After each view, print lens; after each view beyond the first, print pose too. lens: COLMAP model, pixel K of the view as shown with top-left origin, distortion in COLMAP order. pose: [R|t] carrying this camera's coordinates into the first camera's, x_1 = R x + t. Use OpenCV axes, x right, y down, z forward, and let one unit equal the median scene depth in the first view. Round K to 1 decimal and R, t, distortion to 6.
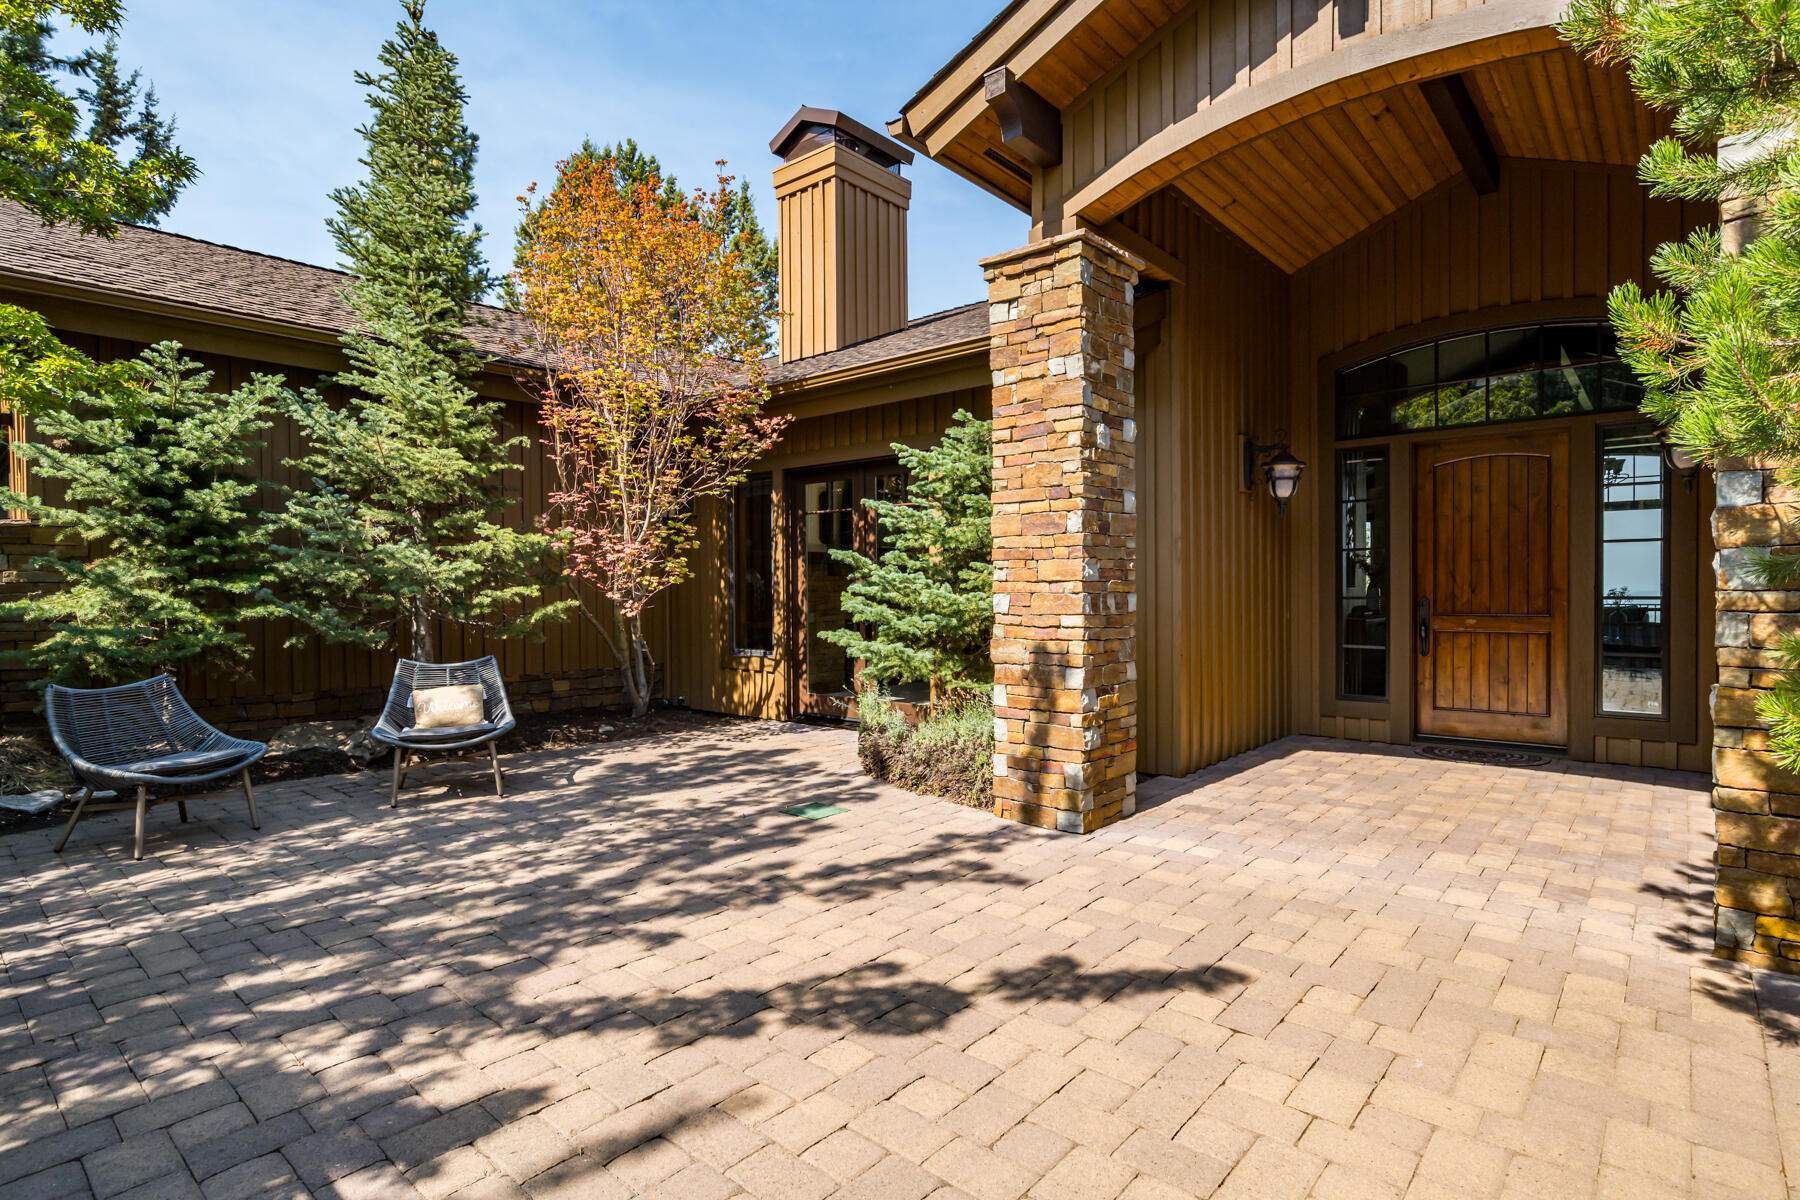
lens RADIAL K [[907.9, 0, 906.7], [0, 907.9, 599.5], [0, 0, 1]] dist [-0.018062, 0.001351]
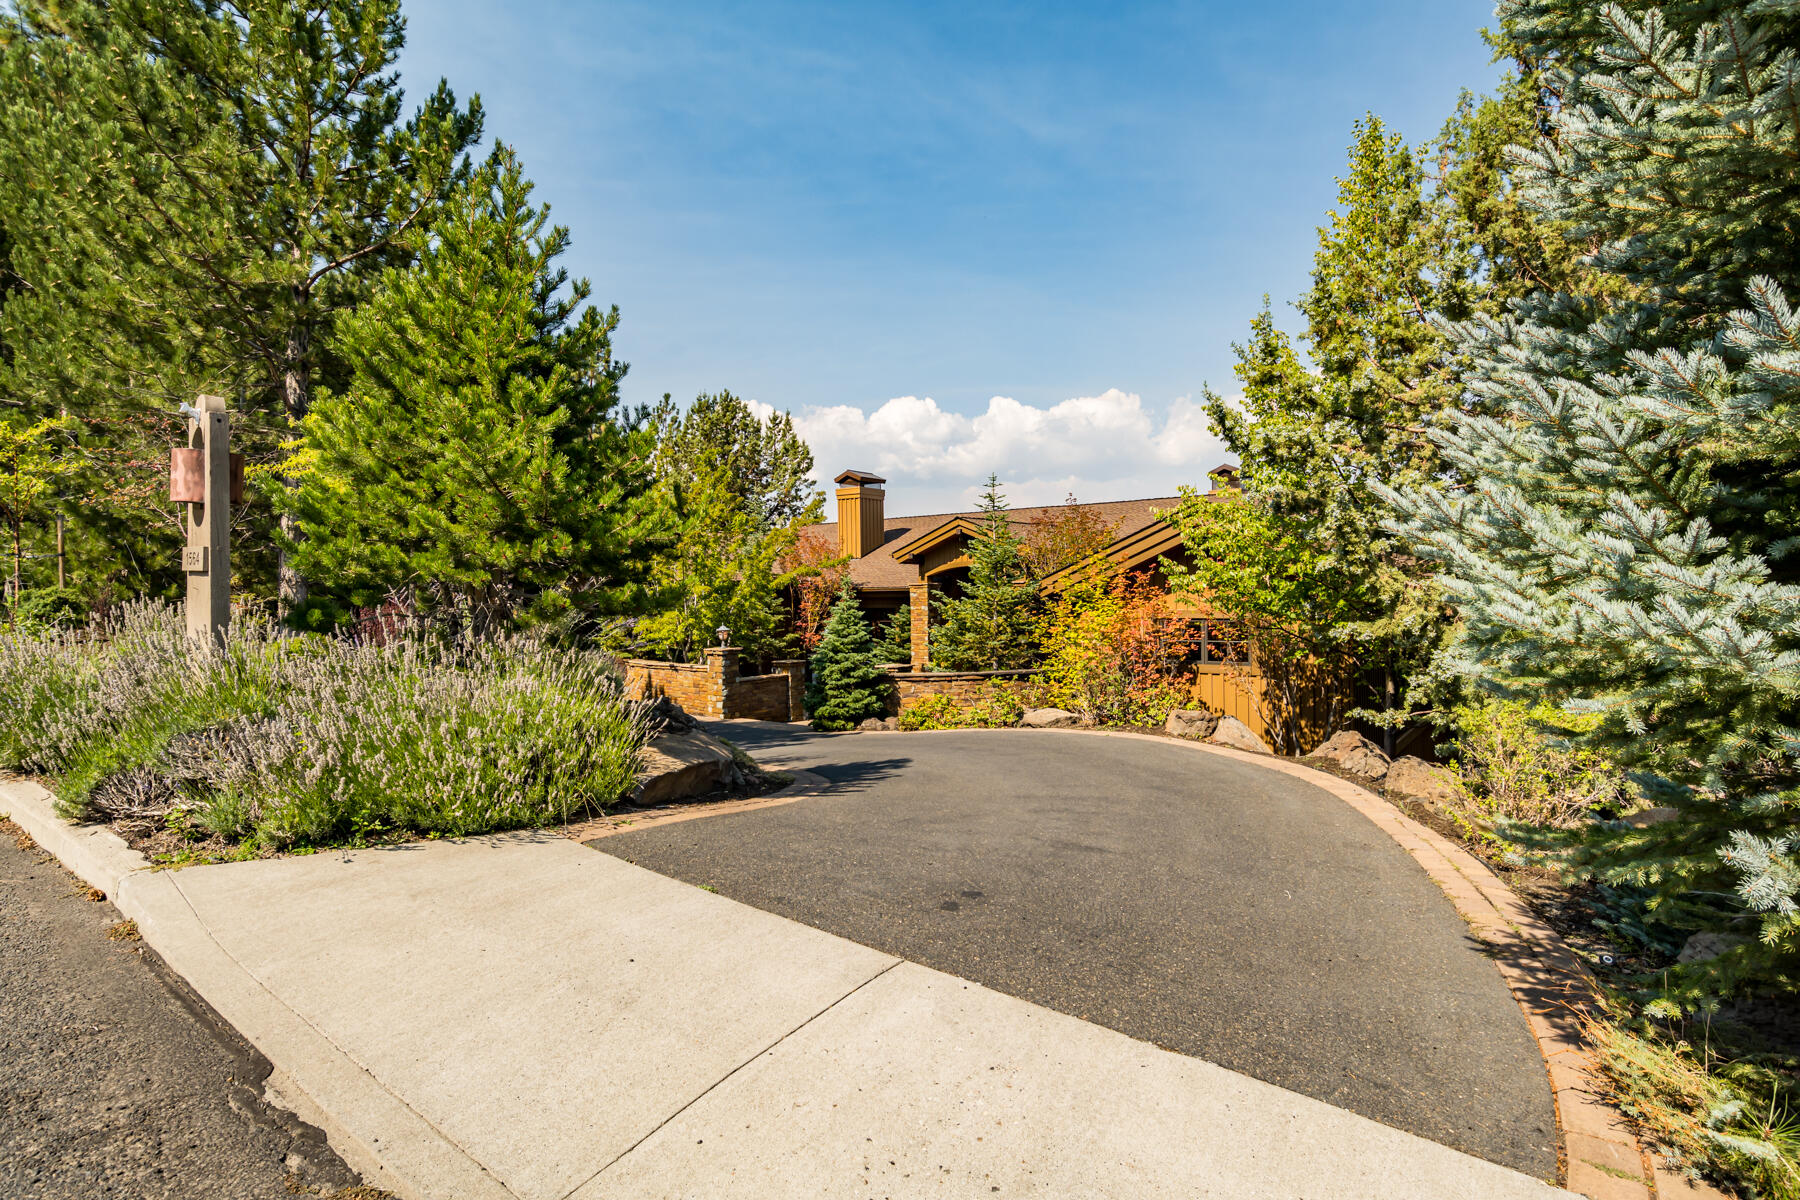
lens RADIAL K [[907.9, 0, 899.7], [0, 907.9, 598.0], [0, 0, 1]] dist [-0.018062, 0.001351]
pose [[0.998248, -0.003787, 0.059043, -0.312260], [0.004018, 0.999985, -0.003802, -0.346551], [-0.059027, 0.004033, 0.998248, -4.844533]]
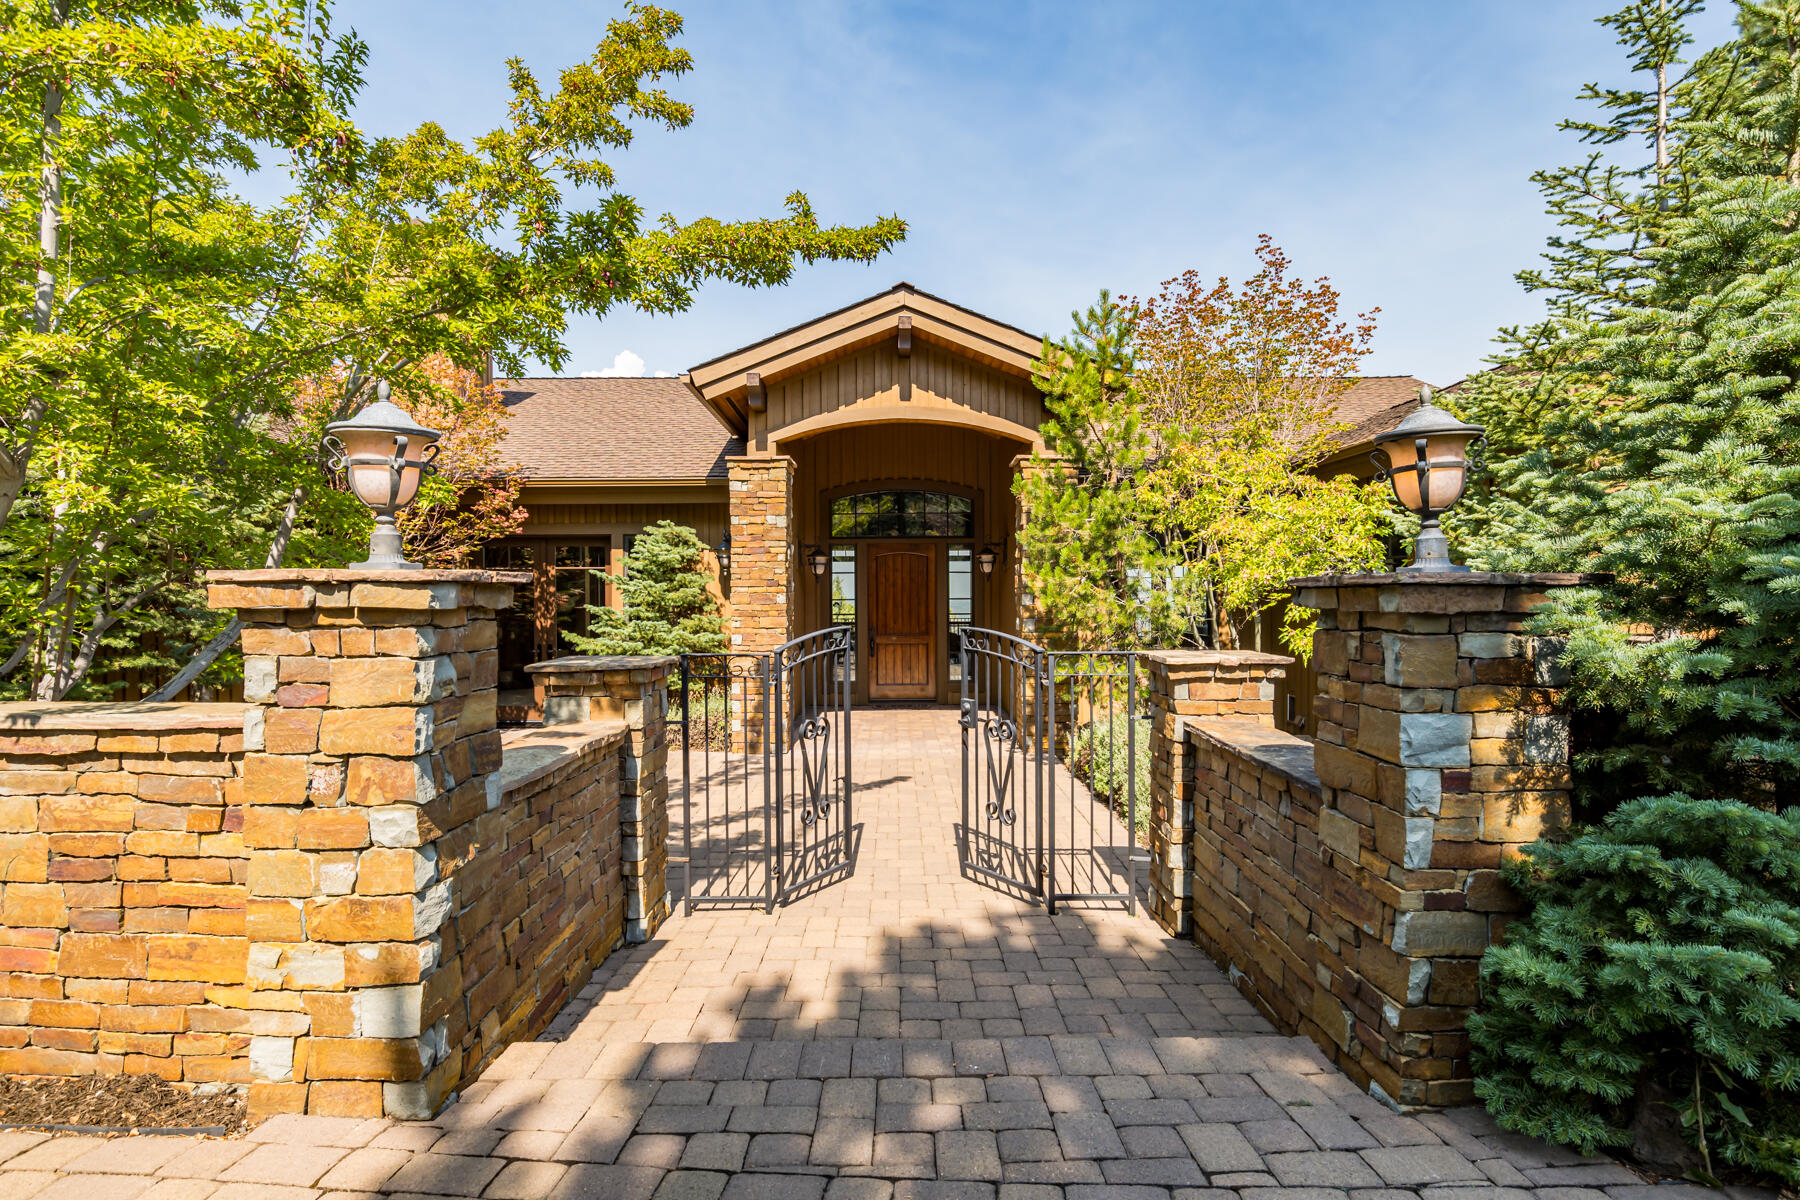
lens RADIAL K [[907.9, 0, 897.0], [0, 907.9, 594.3], [0, 0, 1]] dist [-0.018062, 0.001351]
pose [[0.755173, 0.001622, 0.655524, -1.096649], [0.007789, 0.999904, -0.011447, -0.081473], [-0.655479, 0.013750, 0.755088, -0.802421]]
